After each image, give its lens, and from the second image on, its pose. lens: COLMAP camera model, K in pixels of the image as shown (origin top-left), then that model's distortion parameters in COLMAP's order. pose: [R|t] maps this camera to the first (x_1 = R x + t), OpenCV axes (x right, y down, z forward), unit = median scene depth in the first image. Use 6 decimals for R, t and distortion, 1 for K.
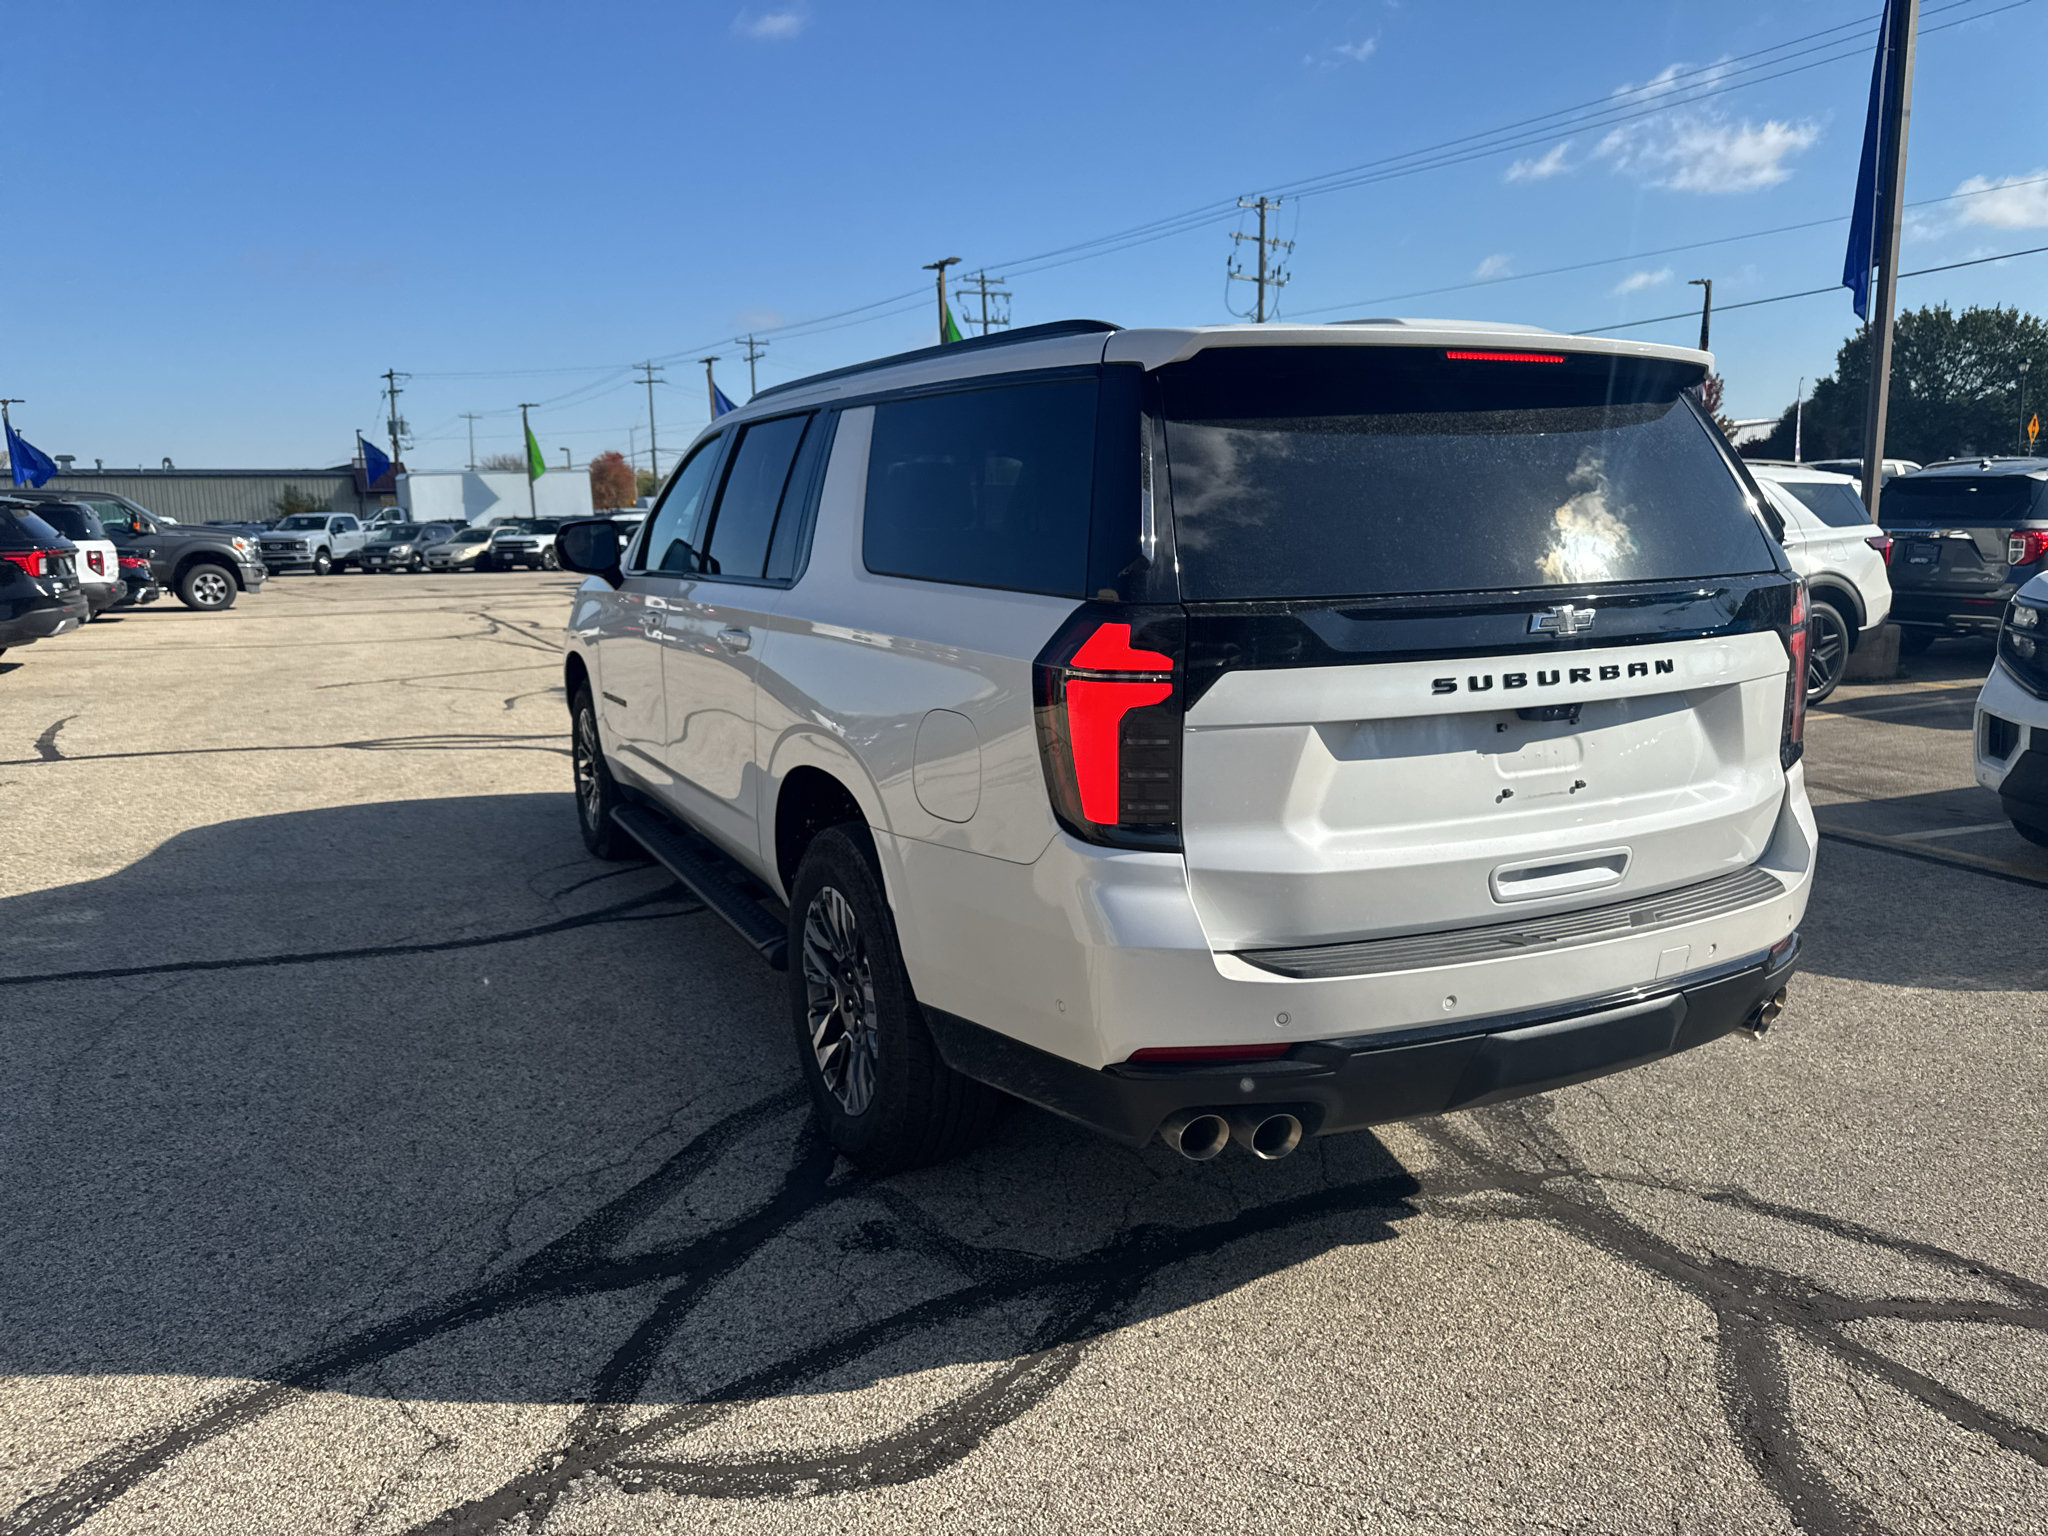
lens RADIAL K [[1469.4, 0, 1057.0], [0, 1469.4, 777.2], [0, 0, 1]] dist [0.073691, -0.115851]
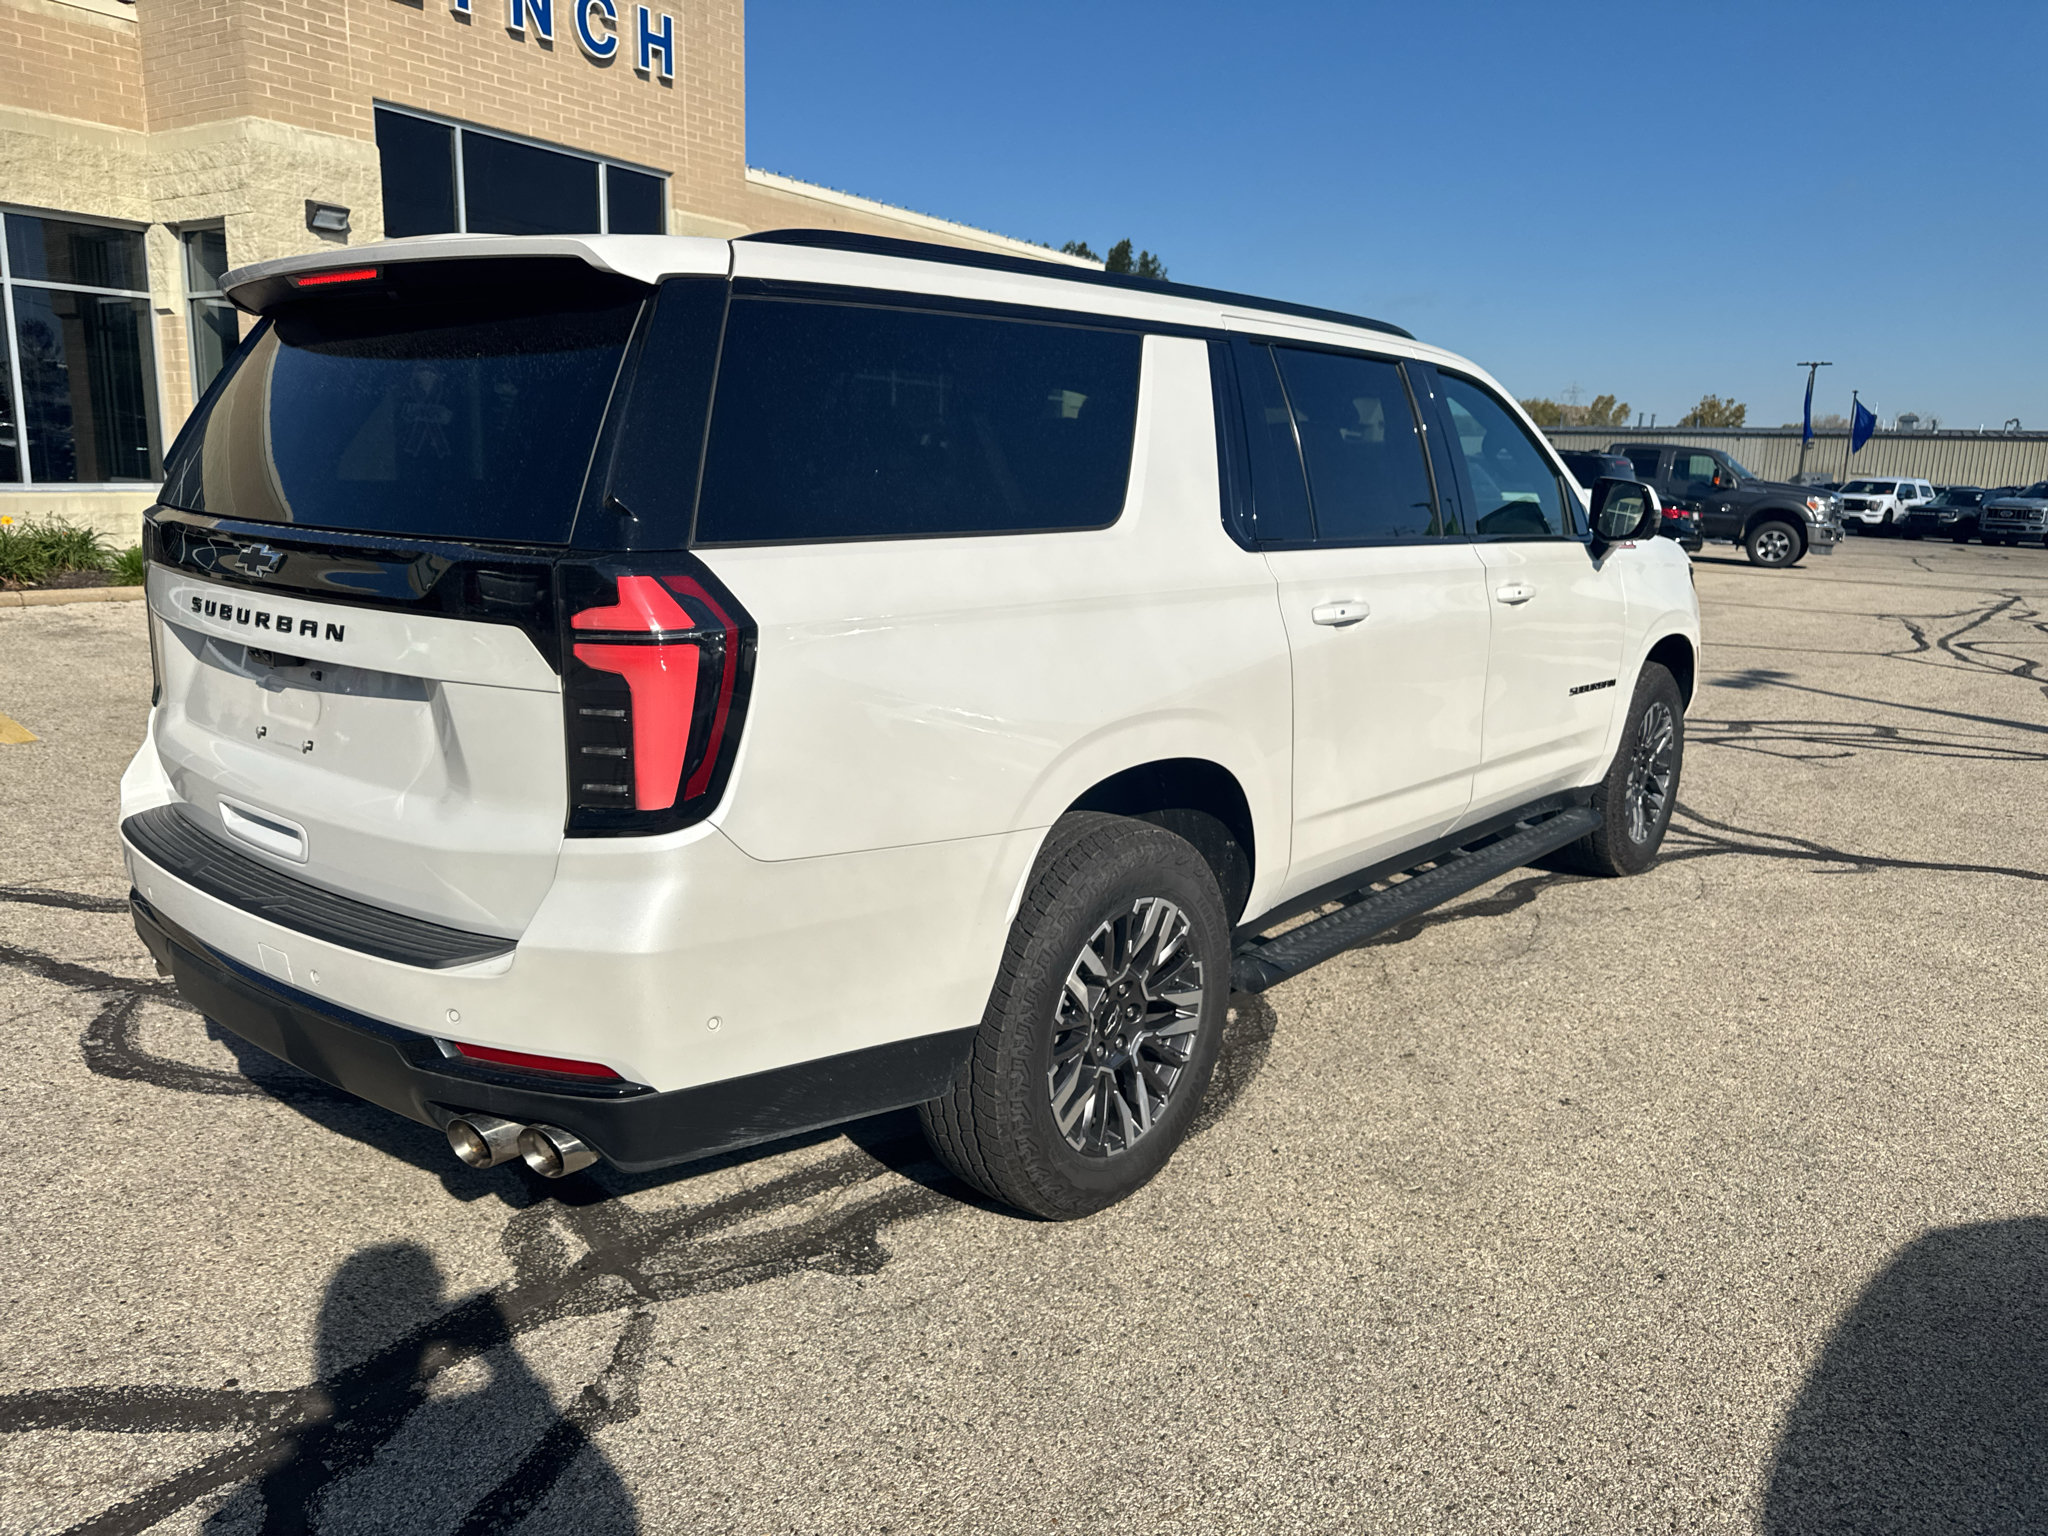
lens RADIAL K [[1451.0, 0, 984.7], [0, 1451.0, 759.6], [0, 0, 1]] dist [0.081649, -0.103540]
pose [[0.379541, 0.210402, -0.900933, 1.123295], [-0.196791, 0.969873, 0.143598, -0.168022], [0.904003, 0.122794, 0.409512, 0.851345]]
